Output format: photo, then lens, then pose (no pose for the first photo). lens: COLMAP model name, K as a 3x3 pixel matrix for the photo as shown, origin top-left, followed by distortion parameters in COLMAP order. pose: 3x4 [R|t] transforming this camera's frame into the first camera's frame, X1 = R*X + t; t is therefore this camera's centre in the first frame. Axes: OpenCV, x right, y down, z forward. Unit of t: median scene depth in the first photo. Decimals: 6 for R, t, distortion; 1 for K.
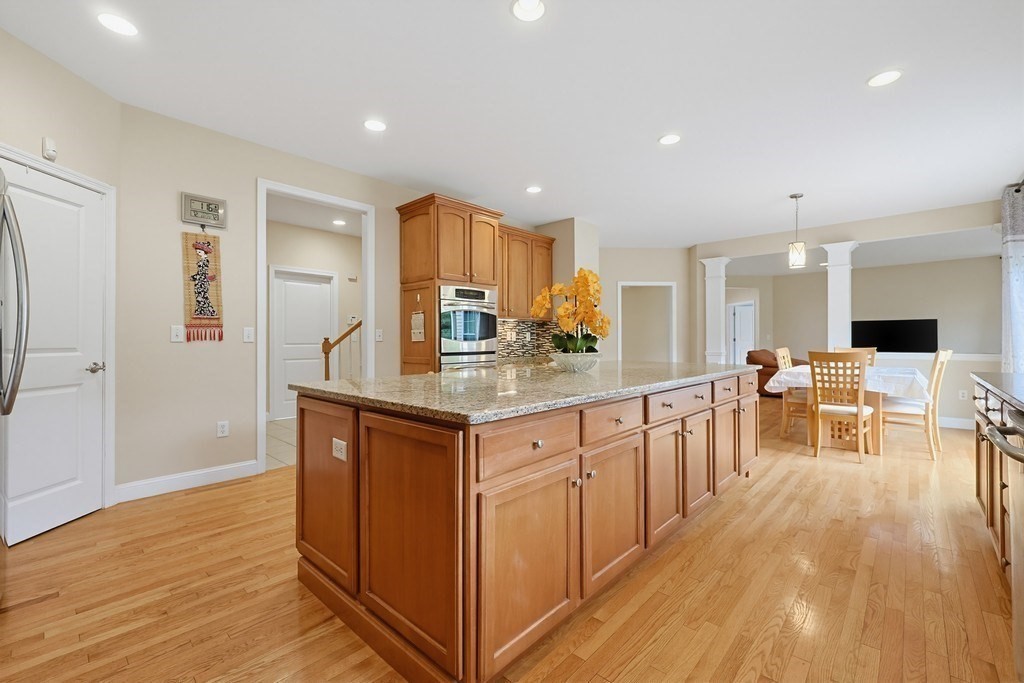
lens RADIAL K [[438.6, 0, 510.5], [0, 438.6, 337.6], [0, 0, 1]] dist [0.001609, 0.000317]
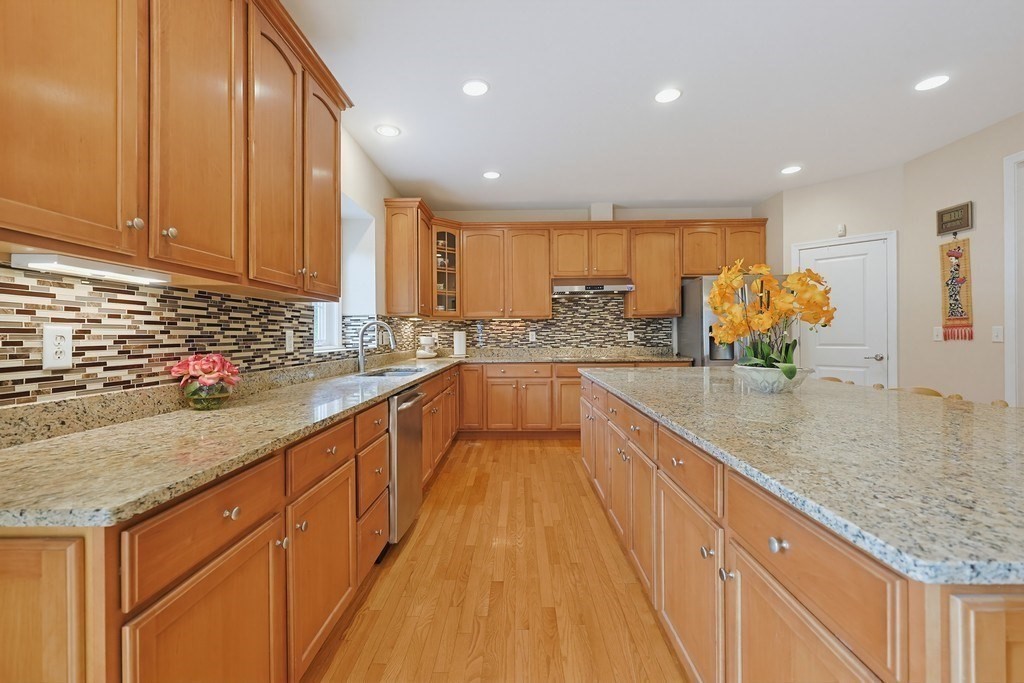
lens RADIAL K [[432.9, 0, 515.5], [0, 432.9, 337.2], [0, 0, 1]] dist [-0.000623, -0.000398]
pose [[-0.744767, 0.010016, -0.667249, 0.586793], [0.013567, 0.999908, -0.000135, -0.010624], [0.667186, -0.009153, -0.744835, 0.773435]]
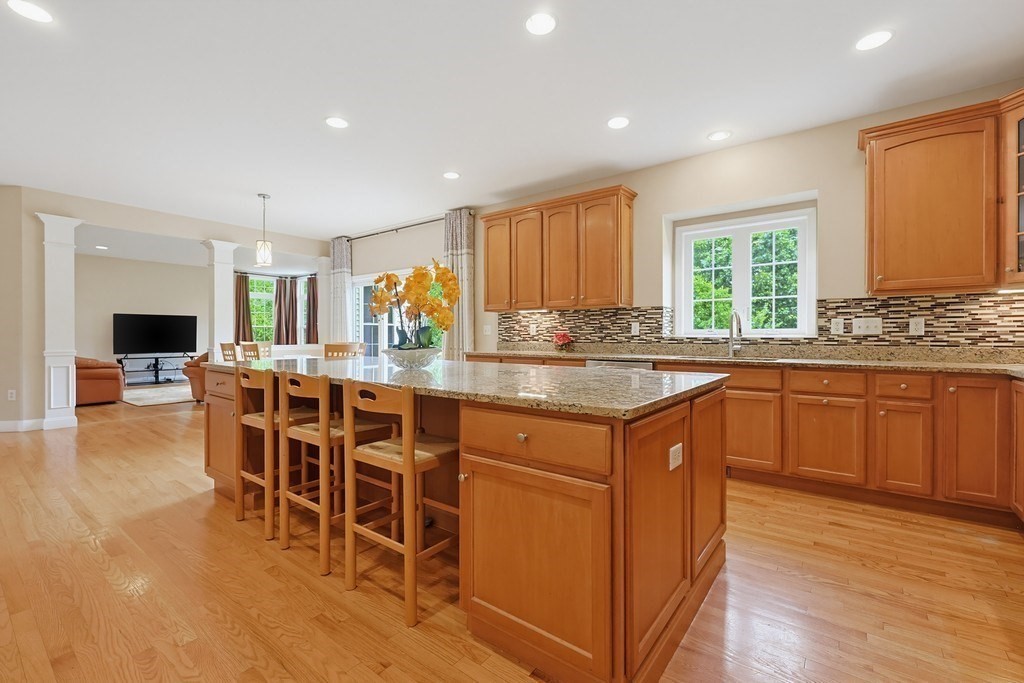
lens RADIAL K [[438.6, 0, 510.5], [0, 438.6, 337.6], [0, 0, 1]] dist [0.001609, 0.000317]
pose [[-0.083057, -0.007734, 0.996515, -0.473336], [-0.004805, 0.999961, 0.007360, 0.003163], [-0.996533, -0.004177, -0.083091, 0.544471]]
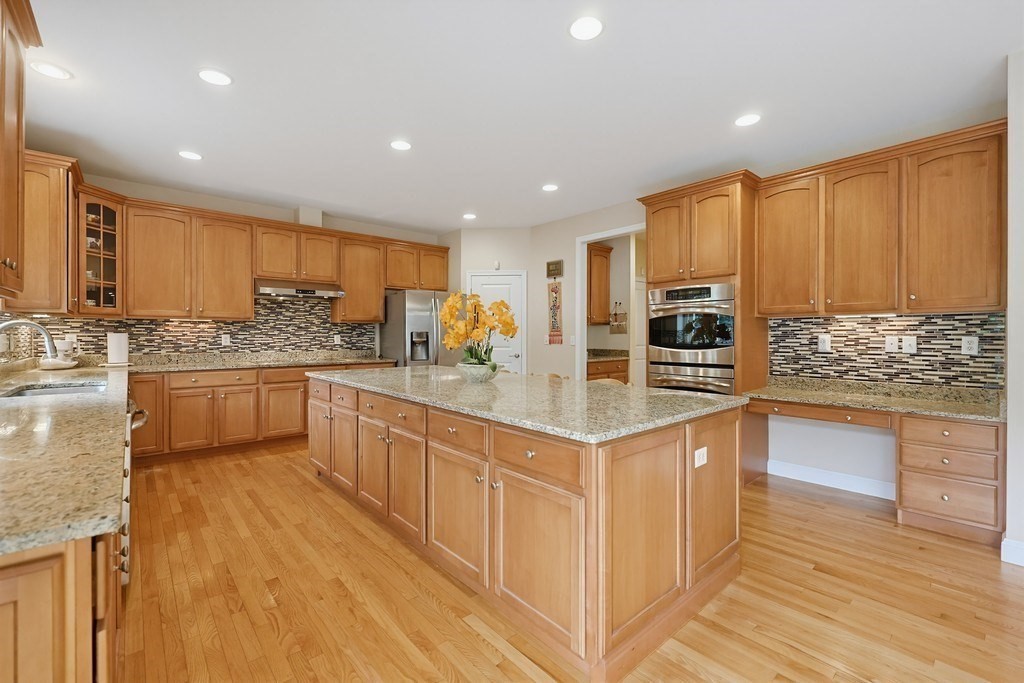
lens RADIAL K [[432.9, 0, 513.6], [0, 432.9, 339.1], [0, 0, 1]] dist [0.000350, 0.000126]
pose [[-0.104098, 0.009649, -0.994520, 0.740403], [0.004074, 0.999949, 0.009275, -0.020828], [0.994559, -0.003087, -0.104132, 0.735203]]
